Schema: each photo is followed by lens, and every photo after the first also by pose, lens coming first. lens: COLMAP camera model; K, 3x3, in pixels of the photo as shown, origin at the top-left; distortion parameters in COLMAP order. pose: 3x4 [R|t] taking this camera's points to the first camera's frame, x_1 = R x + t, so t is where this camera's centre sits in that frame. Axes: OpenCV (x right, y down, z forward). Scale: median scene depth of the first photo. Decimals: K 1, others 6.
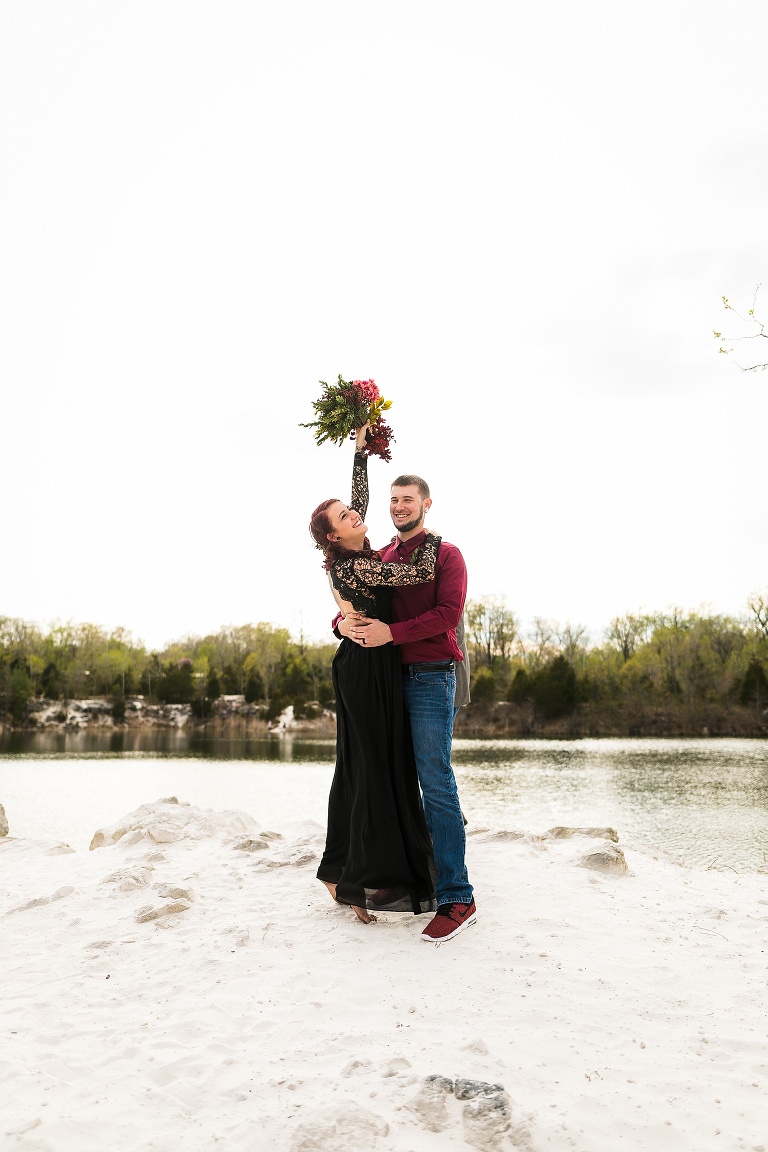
lens RADIAL K [[781.6, 0, 384.0], [0, 781.6, 576.0], [0, 0, 1]] dist [-0.002436, 0.001821]
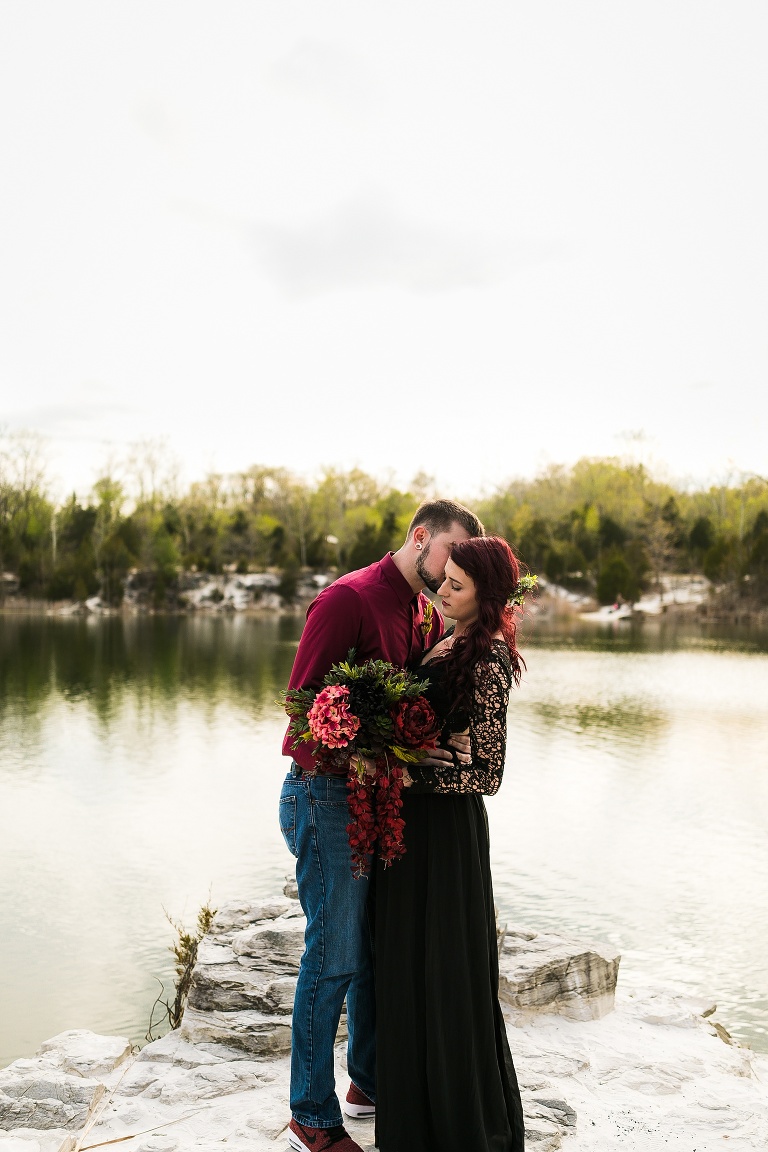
lens RADIAL K [[1132.9, 0, 384.0], [0, 1132.9, 576.0], [0, 0, 1]] dist [-0.002019, 0.015550]
pose [[0.906897, -0.007240, -0.421290, 0.212985], [0.076216, 0.986178, 0.147118, 0.006313], [0.414402, -0.165530, 0.894914, 0.058578]]
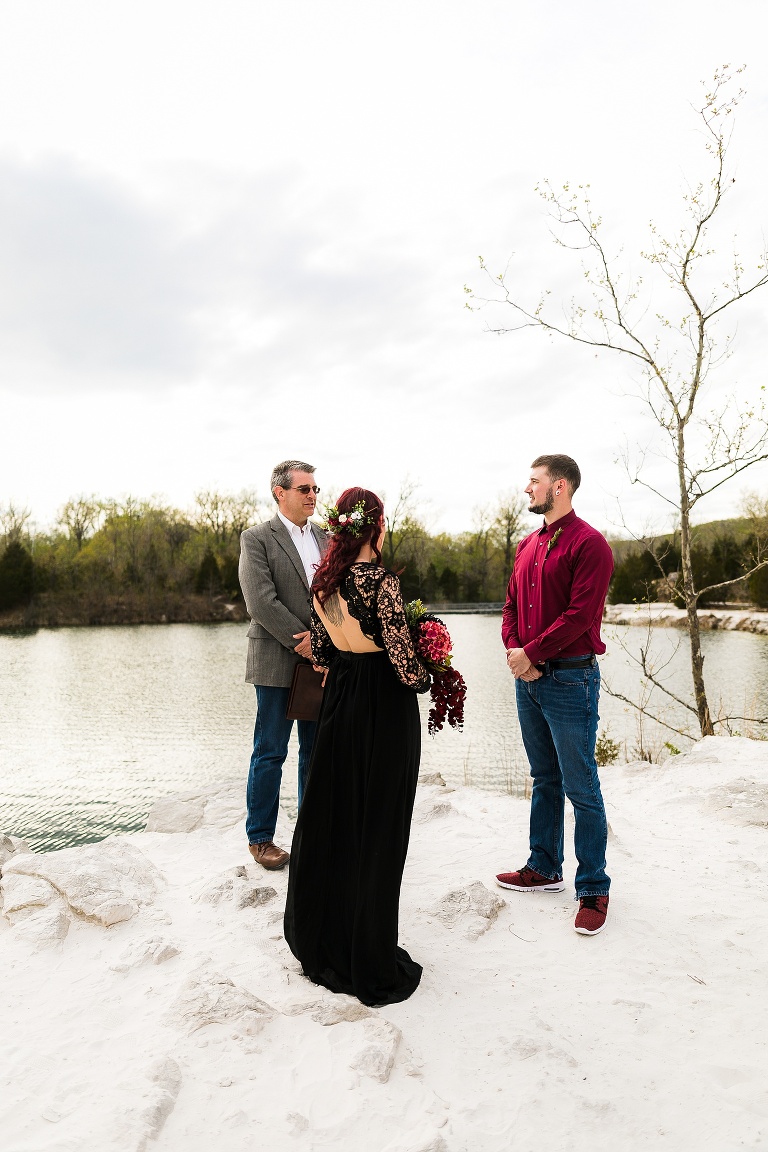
lens RADIAL K [[781.6, 0, 384.0], [0, 781.6, 576.0], [0, 0, 1]] dist [-0.002436, 0.001821]
pose [[0.773024, 0.002211, 0.634373, -0.021236], [-0.093973, 0.989360, 0.111065, -0.002004], [-0.627377, -0.145470, 0.765007, 0.015188]]
